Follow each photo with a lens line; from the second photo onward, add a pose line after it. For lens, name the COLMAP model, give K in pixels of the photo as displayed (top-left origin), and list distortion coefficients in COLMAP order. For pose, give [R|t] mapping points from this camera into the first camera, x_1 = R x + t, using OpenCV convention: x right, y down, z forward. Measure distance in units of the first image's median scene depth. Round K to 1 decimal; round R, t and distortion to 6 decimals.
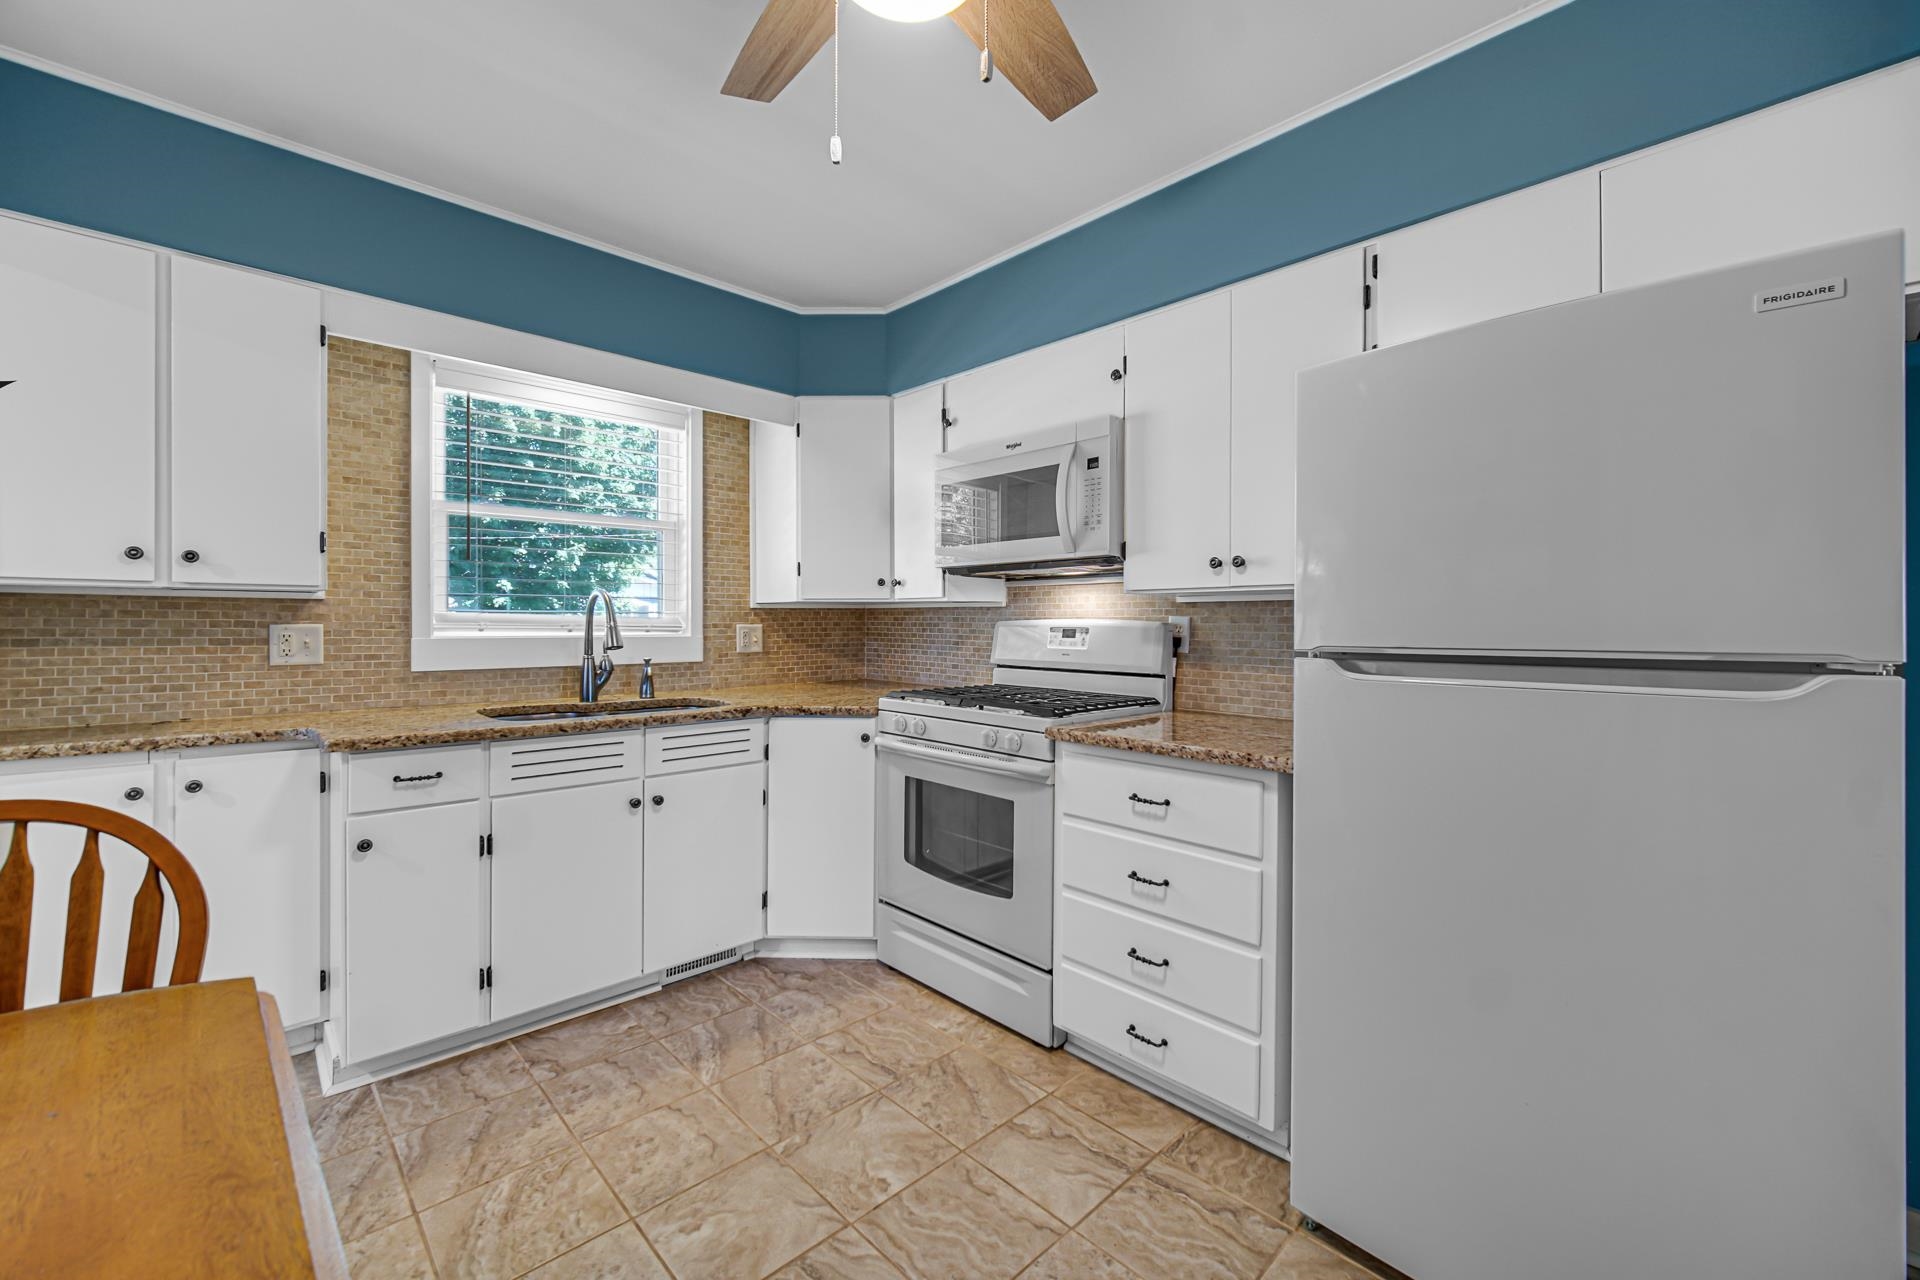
lens RADIAL K [[766.4, 0, 973.3], [0, 766.4, 627.7], [0, 0, 1]] dist [-0.002037, -0.000068]
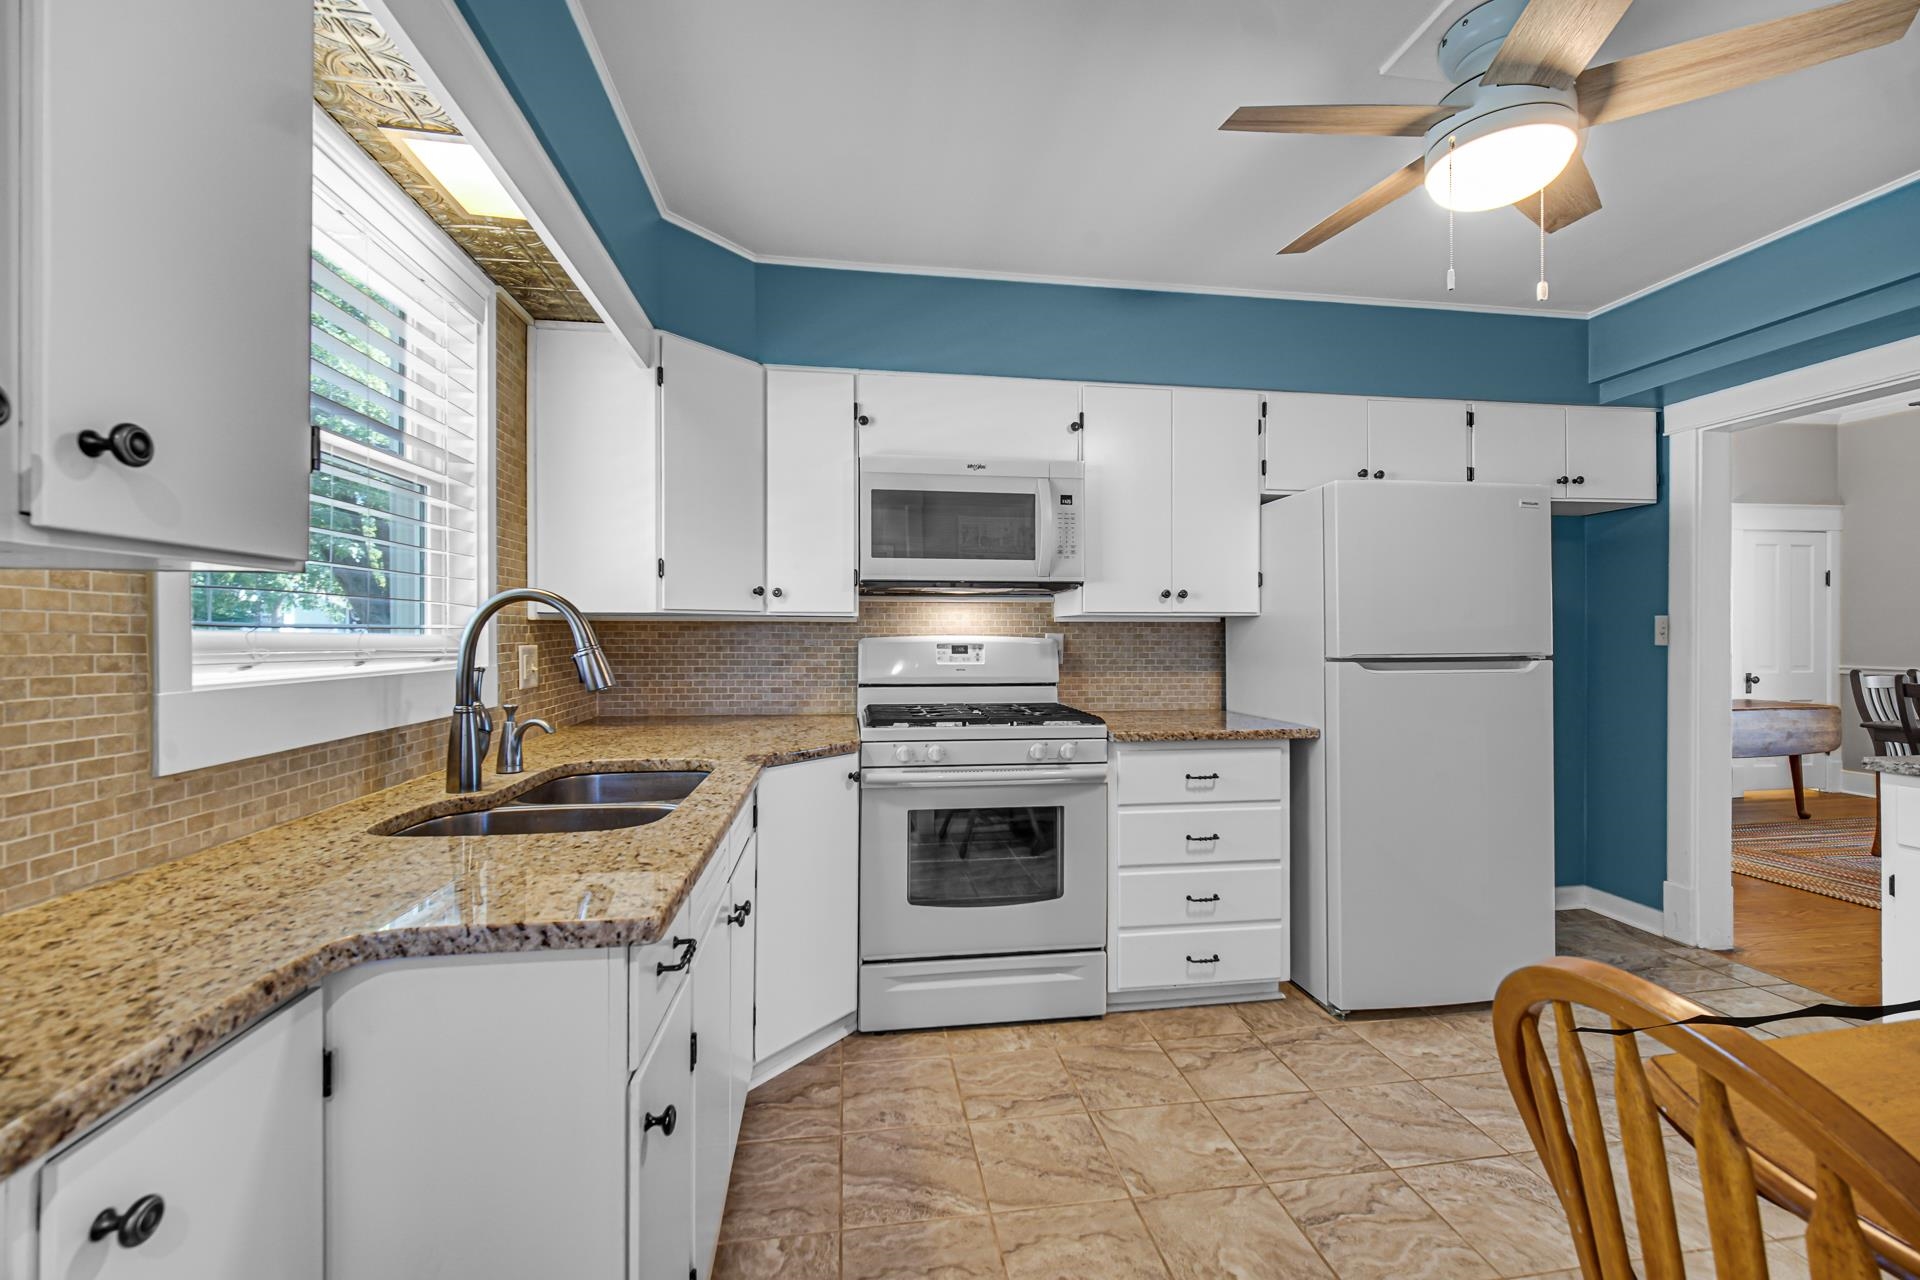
lens RADIAL K [[766.4, 0, 967.6], [0, 766.4, 637.3], [0, 0, 1]] dist [-0.002037, -0.000068]
pose [[0.590002, -0.006242, 0.807378, -0.840455], [0.007138, 0.999971, 0.002515, -0.013894], [-0.807370, 0.004279, 0.590030, 0.442080]]
